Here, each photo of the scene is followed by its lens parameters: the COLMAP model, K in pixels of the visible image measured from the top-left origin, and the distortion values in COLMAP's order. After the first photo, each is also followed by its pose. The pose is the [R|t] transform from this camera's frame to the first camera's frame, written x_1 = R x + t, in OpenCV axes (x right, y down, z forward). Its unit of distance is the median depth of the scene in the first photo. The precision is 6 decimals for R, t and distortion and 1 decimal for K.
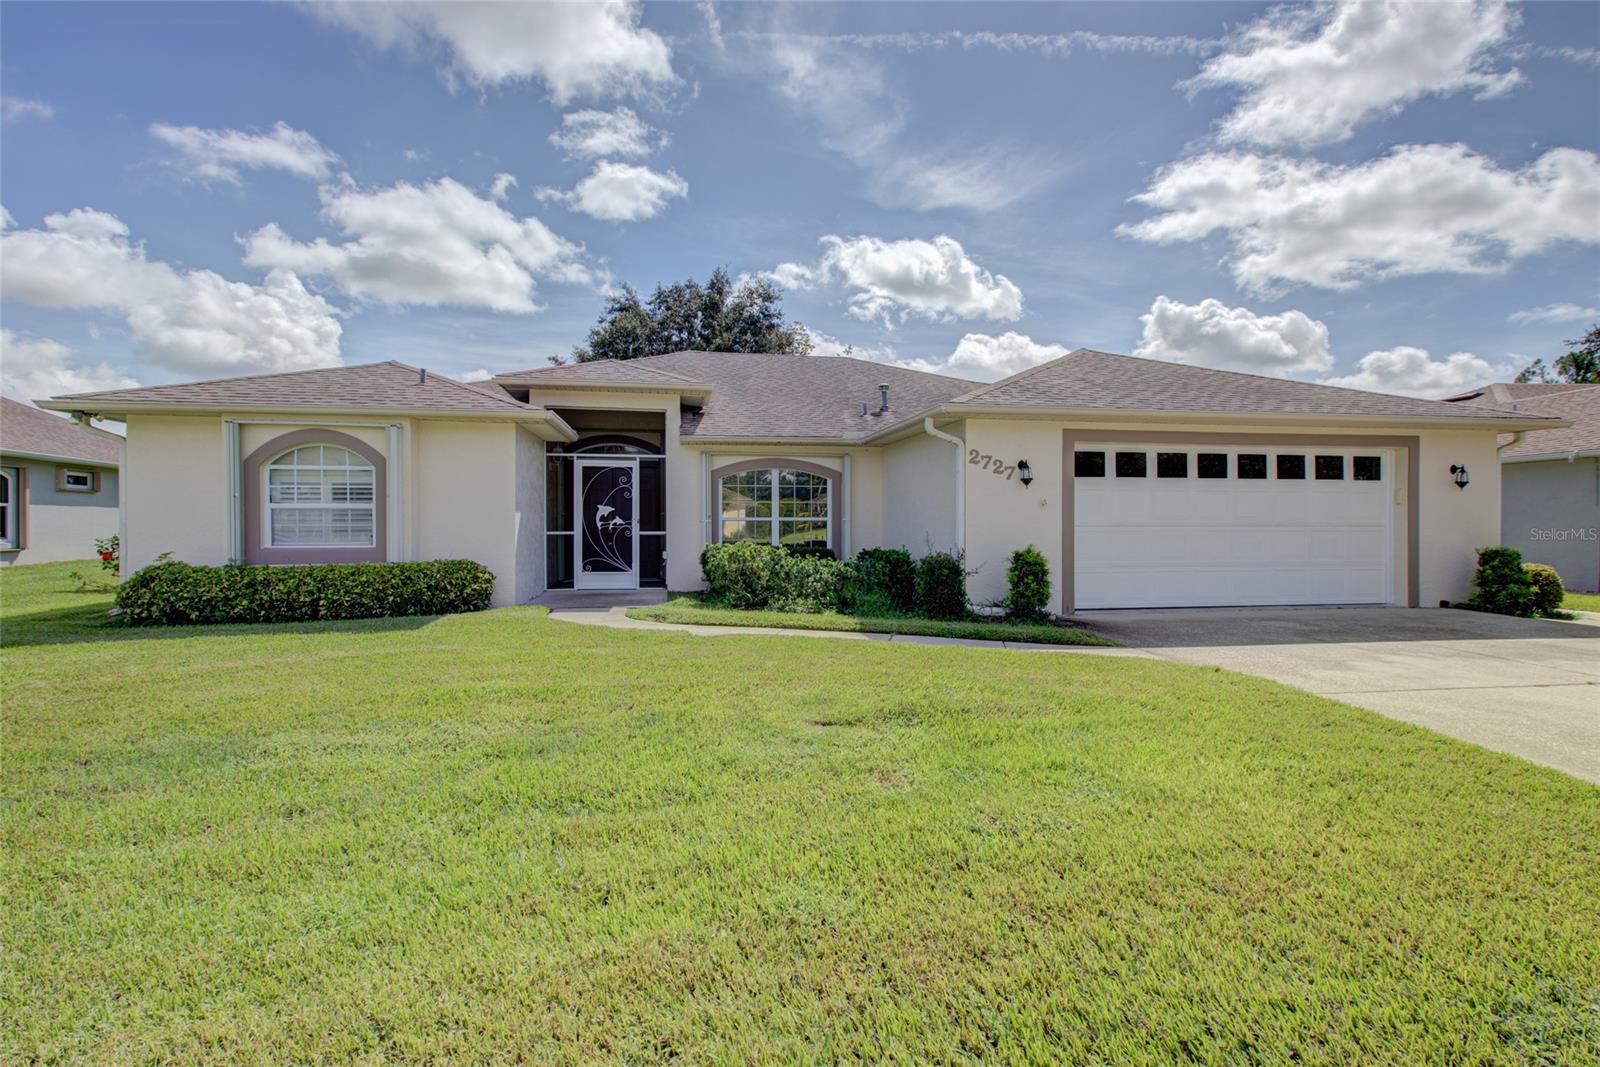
lens RADIAL K [[714.8, 0, 801.9], [0, 714.8, 528.9], [0, 0, 1]] dist [0.001123, -0.000985]
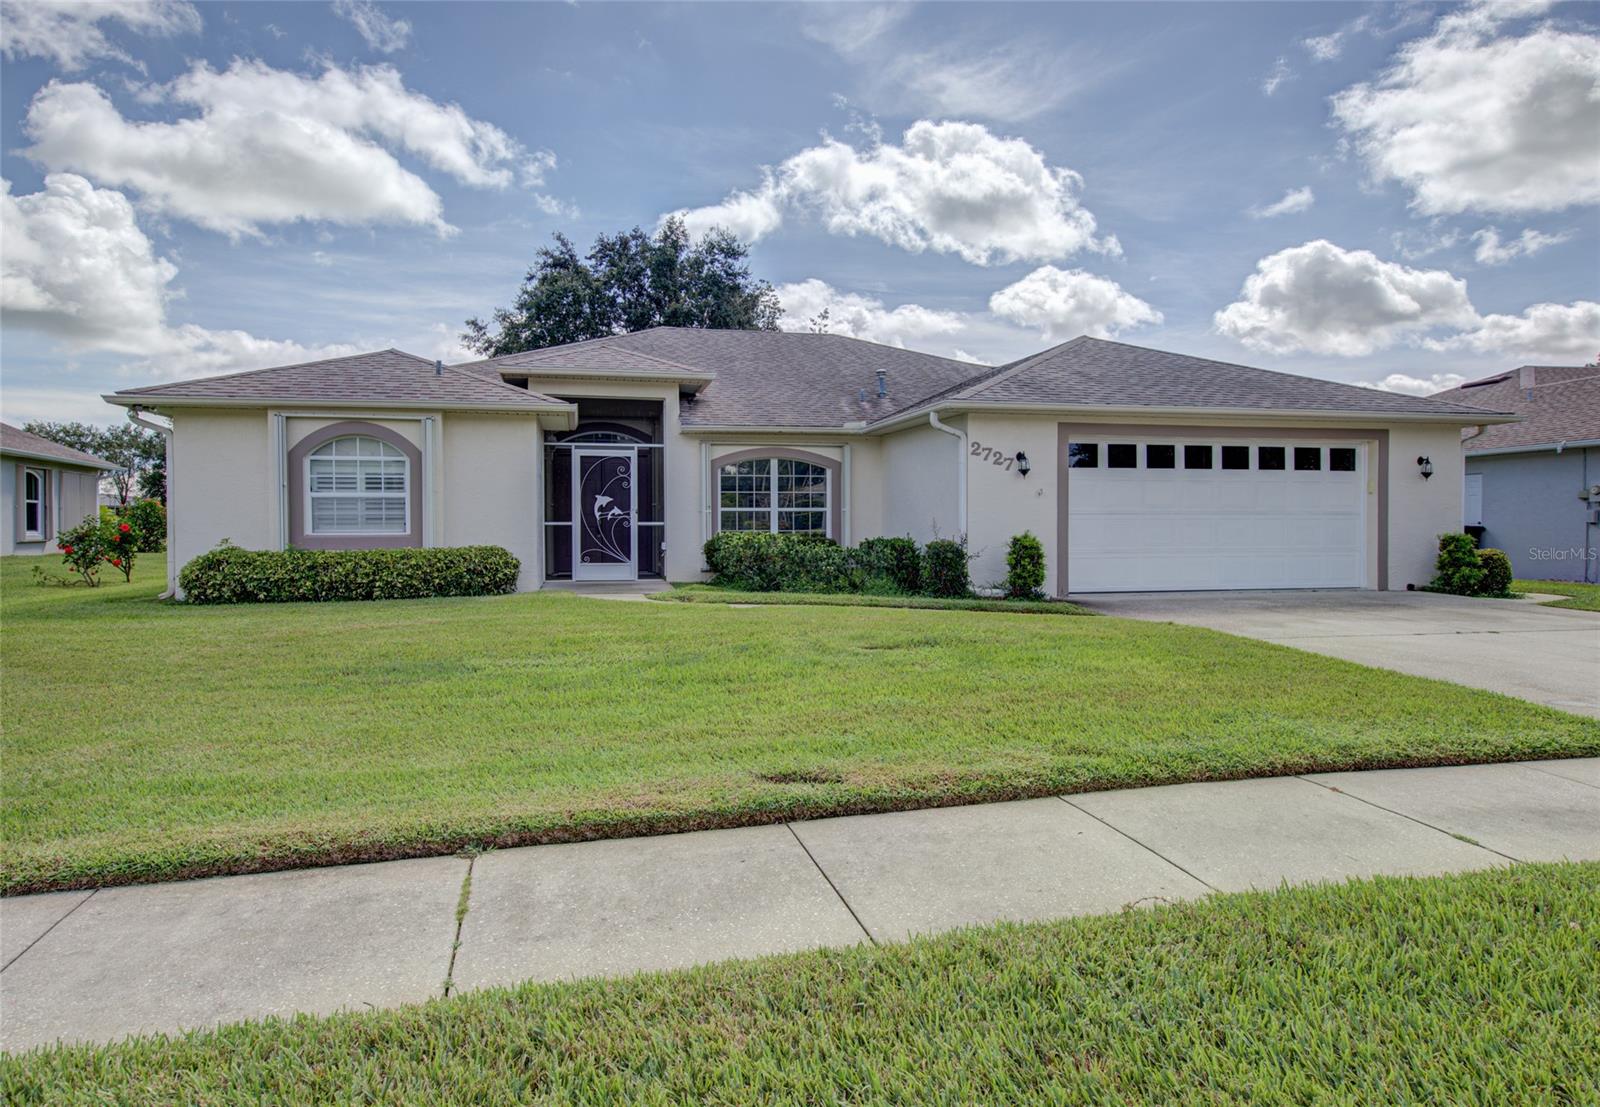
lens RADIAL K [[936.8, 0, 792.7], [0, 936.8, 541.6], [0, 0, 1]] dist [-0.004419, -0.000806]
pose [[0.998818, -0.002748, 0.048530, -0.090066], [0.002246, 0.999943, 0.010396, 0.020424], [-0.048556, -0.010274, 0.998768, -0.346190]]
